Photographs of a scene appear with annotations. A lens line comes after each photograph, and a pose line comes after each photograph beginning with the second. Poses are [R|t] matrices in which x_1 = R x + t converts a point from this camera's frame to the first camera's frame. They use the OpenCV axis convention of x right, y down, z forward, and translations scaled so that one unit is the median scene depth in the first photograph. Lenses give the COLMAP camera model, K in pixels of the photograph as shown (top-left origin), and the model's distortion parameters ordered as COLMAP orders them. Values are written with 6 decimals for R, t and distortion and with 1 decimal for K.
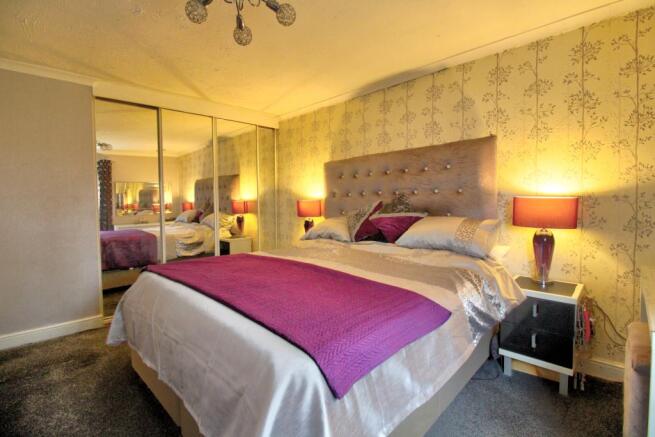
lens RADIAL K [[298.3, 0, 326.2], [0, 298.3, 204.3], [0, 0, 1]] dist [0.001223, -0.015694]
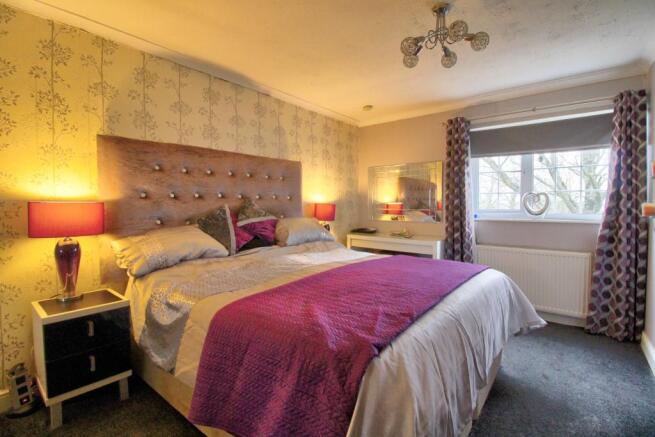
lens RADIAL K [[311.2, 0, 328.5], [0, 311.2, 209.7], [0, 0, 1]] dist [-0.004909, -0.000652]
pose [[-0.106889, -0.005500, 0.994256, -0.616862], [0.013270, 0.999888, 0.006958, -0.000757], [-0.994182, 0.013937, -0.106804, 0.639712]]
